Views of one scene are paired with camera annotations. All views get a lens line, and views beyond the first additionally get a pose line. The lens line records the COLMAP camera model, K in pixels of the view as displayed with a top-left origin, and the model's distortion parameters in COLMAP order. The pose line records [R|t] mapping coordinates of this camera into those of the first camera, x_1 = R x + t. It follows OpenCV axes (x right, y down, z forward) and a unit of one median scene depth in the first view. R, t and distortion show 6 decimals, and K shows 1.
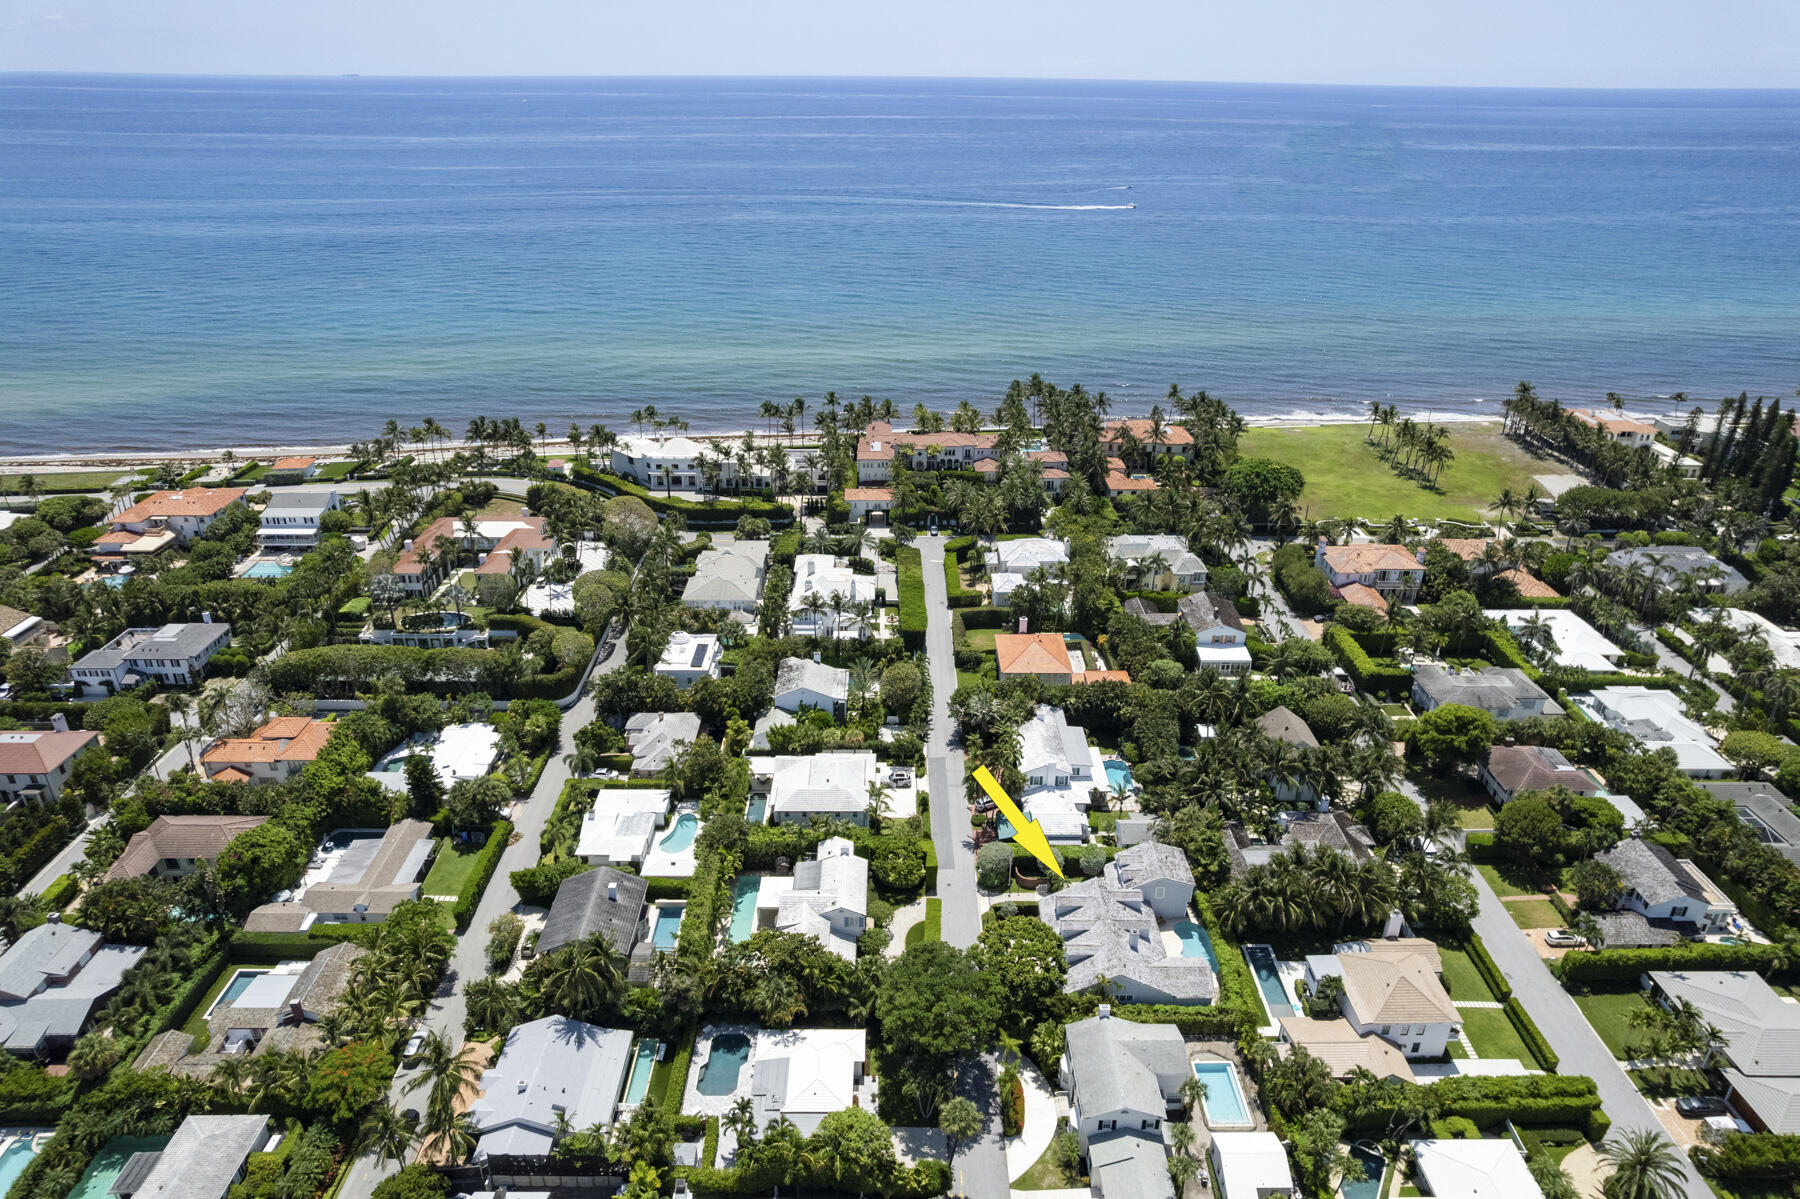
lens RADIAL K [[1155.8, 0, 900.0], [0, 1155.8, 599.5], [0, 0, 1]] dist [-0.074223, 0.066718]
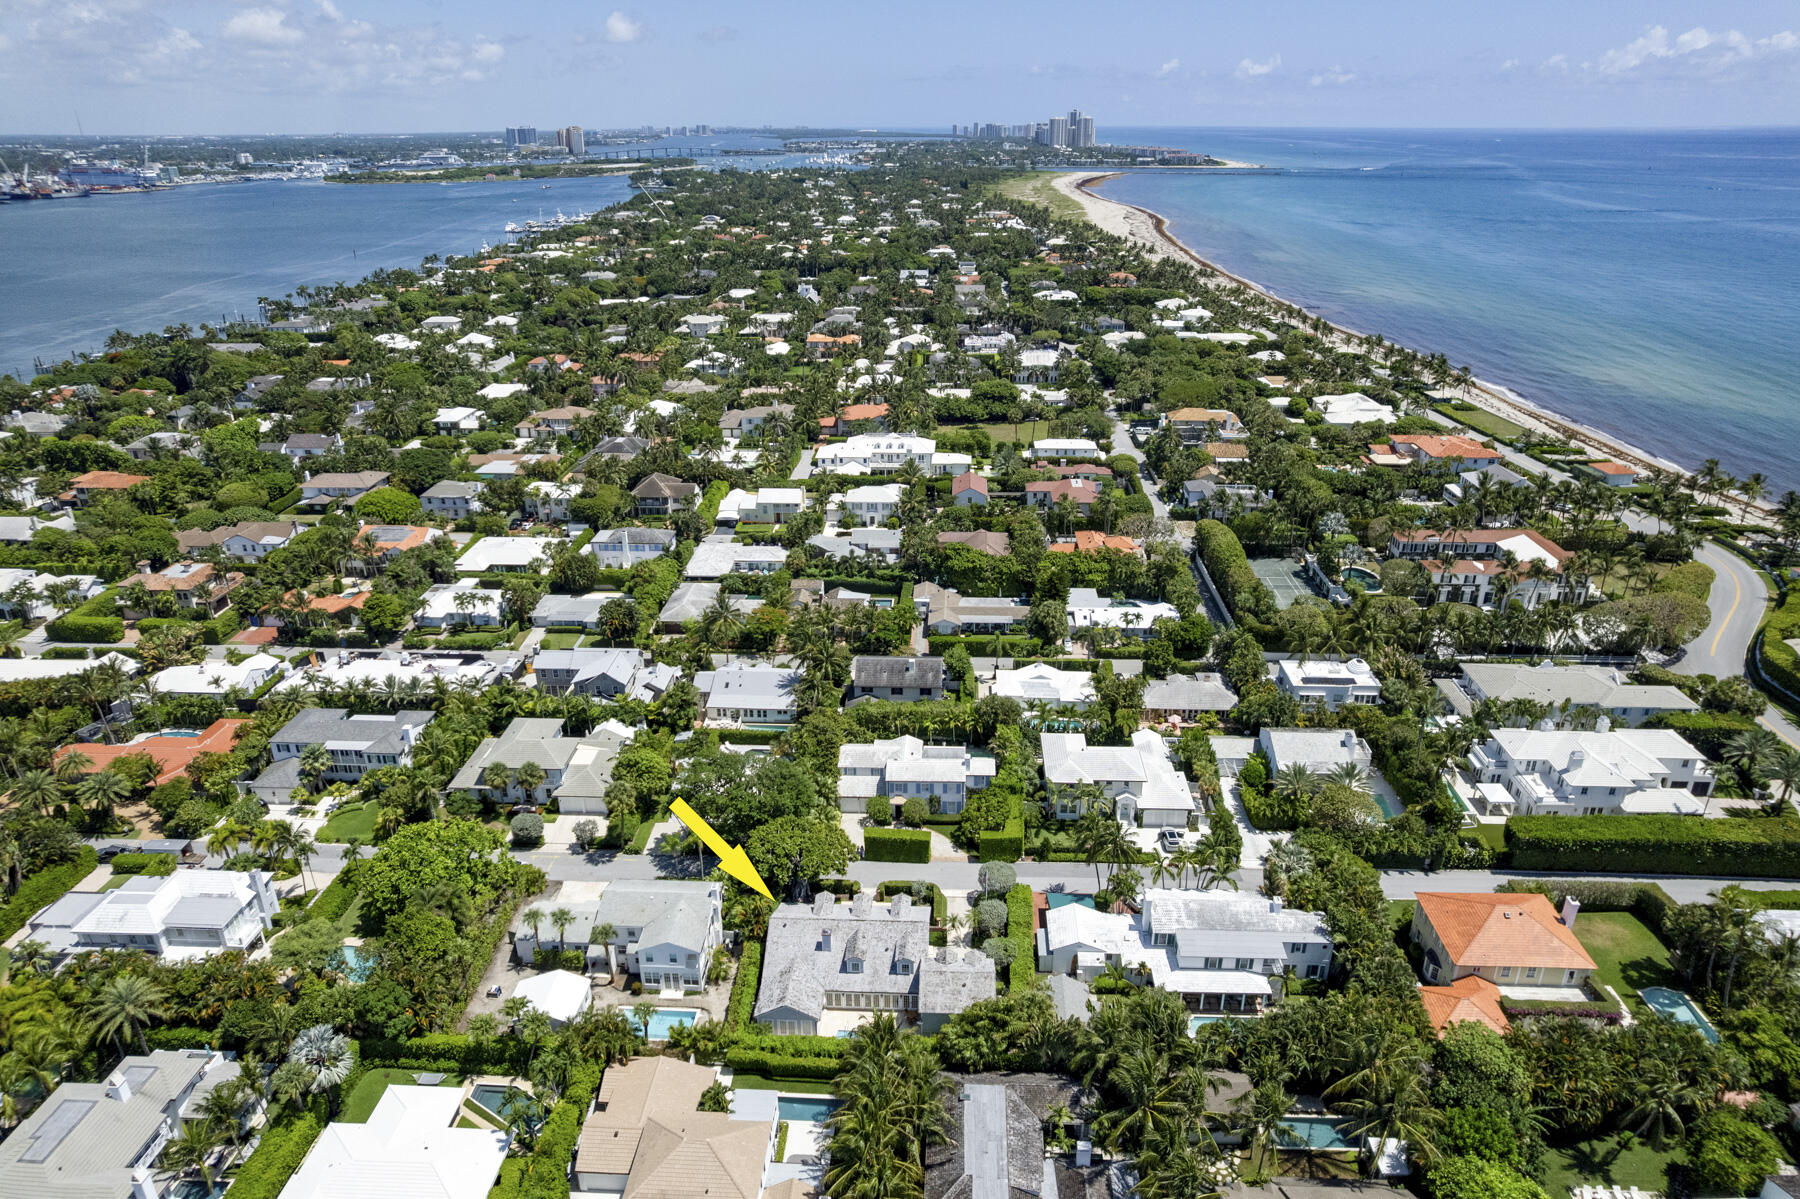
lens RADIAL K [[1155.8, 0, 900.0], [0, 1155.8, 599.5], [0, 0, 1]] dist [-0.074223, 0.066718]
pose [[-0.050431, 0.387458, -0.920507, 0.629678], [-0.419936, 0.828019, 0.371534, -0.193354], [0.906152, 0.405291, 0.120950, 0.568620]]
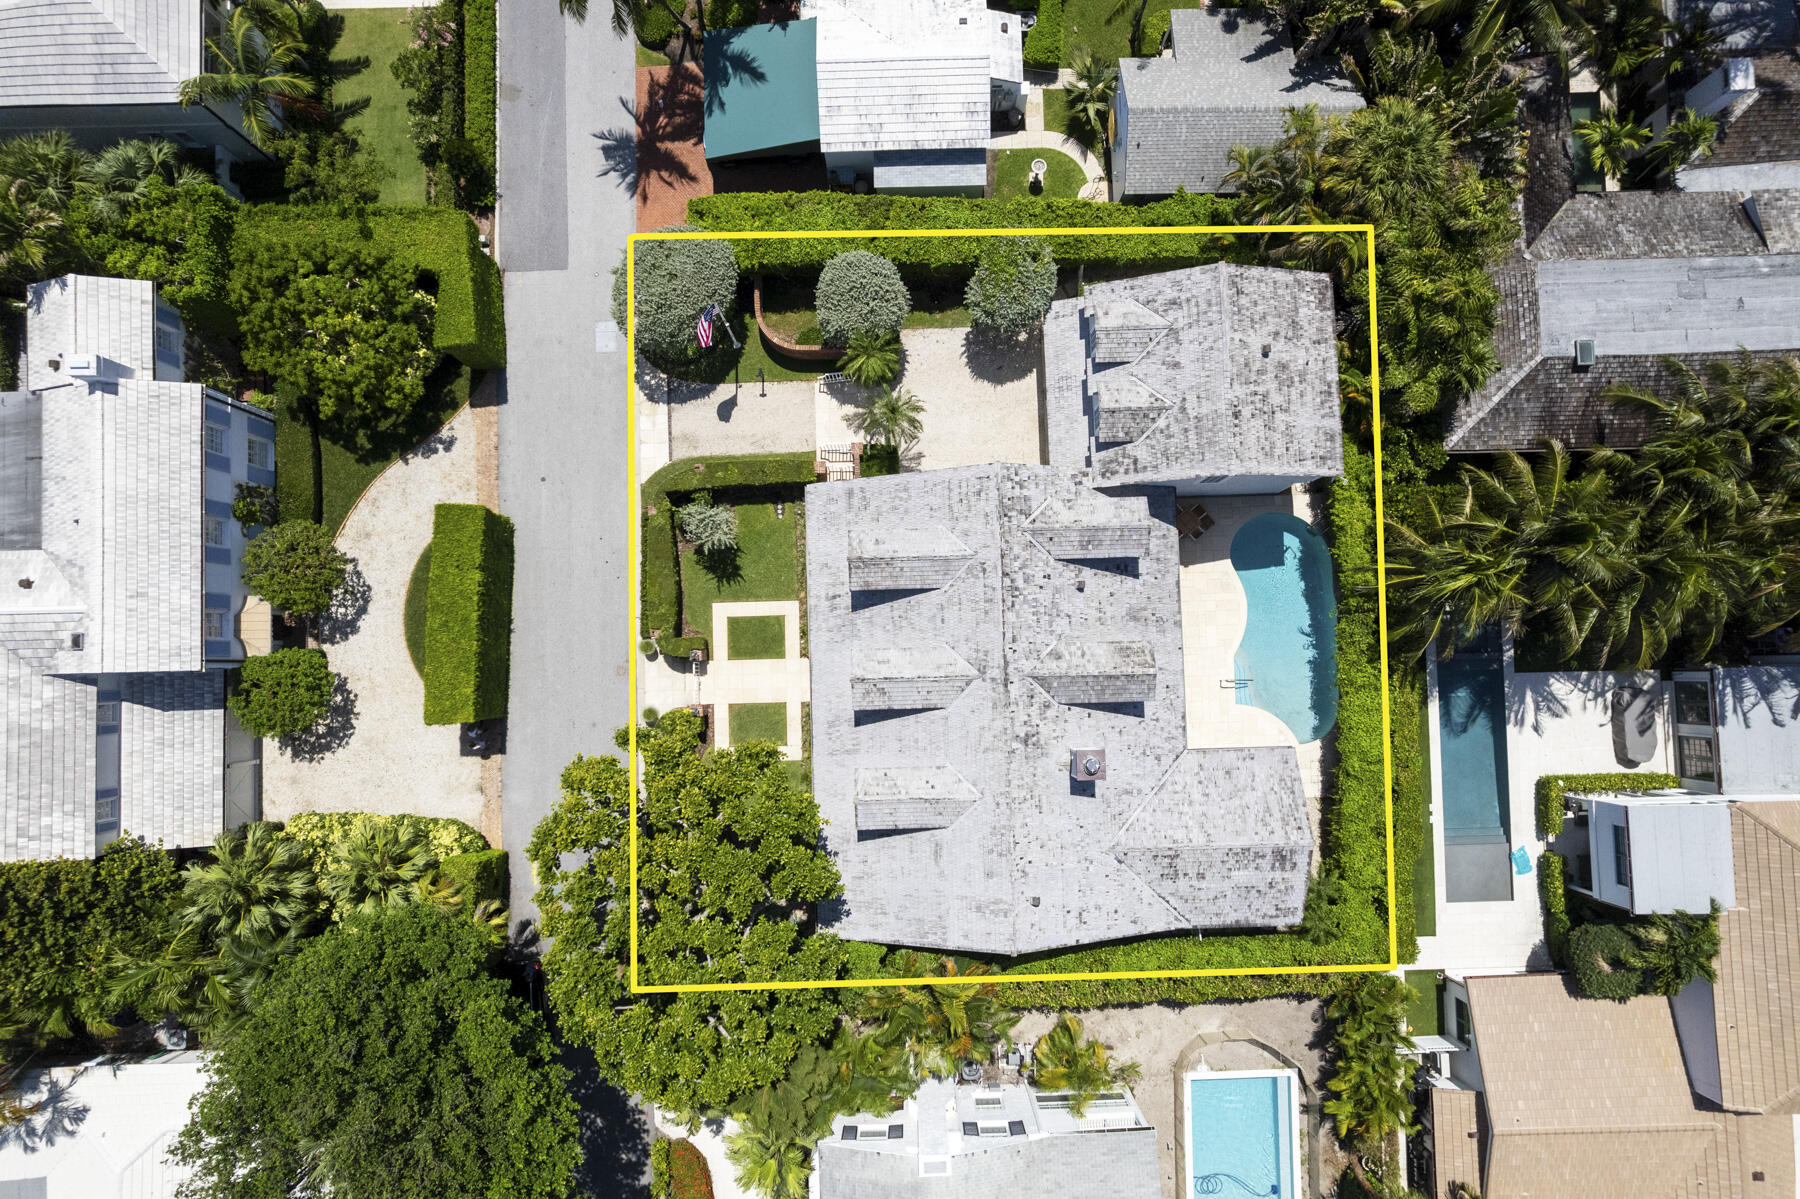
lens RADIAL K [[1155.8, 0, 900.0], [0, 1155.8, 599.5], [0, 0, 1]] dist [-0.074223, 0.066718]
pose [[0.999728, -0.020346, -0.011409, 0.108791], [0.019741, 0.477413, 0.878457, 0.006576], [-0.012427, -0.878443, 0.477685, 0.609271]]
